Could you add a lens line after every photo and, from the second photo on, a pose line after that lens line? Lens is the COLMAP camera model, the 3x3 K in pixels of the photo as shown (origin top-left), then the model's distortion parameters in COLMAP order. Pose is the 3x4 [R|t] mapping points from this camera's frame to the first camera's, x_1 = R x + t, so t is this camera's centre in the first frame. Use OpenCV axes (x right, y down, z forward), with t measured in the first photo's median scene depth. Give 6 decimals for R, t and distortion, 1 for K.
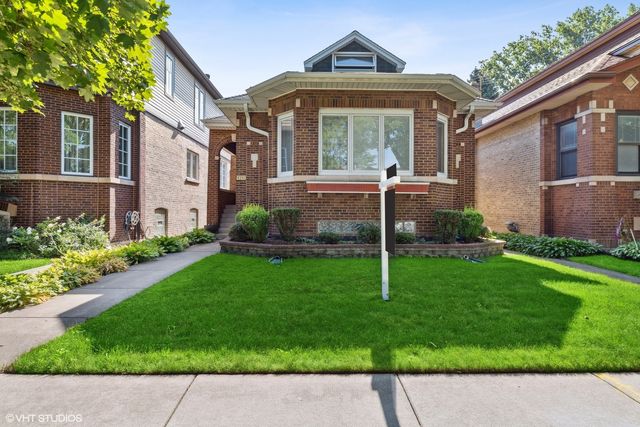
lens RADIAL K [[355.4, 0, 321.0], [0, 355.4, 212.6], [0, 0, 1]] dist [-0.003865, 0.001272]
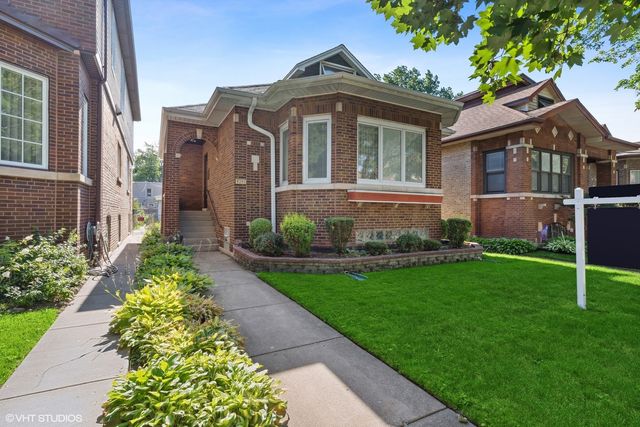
lens RADIAL K [[316.0, 0, 319.4], [0, 316.0, 212.0], [0, 0, 1]] dist [0.000781, -0.000336]
pose [[0.891624, 0.001791, 0.452772, -0.462020], [0.001550, 0.999974, -0.007008, -0.020434], [-0.452773, 0.006950, 0.891599, 0.255671]]
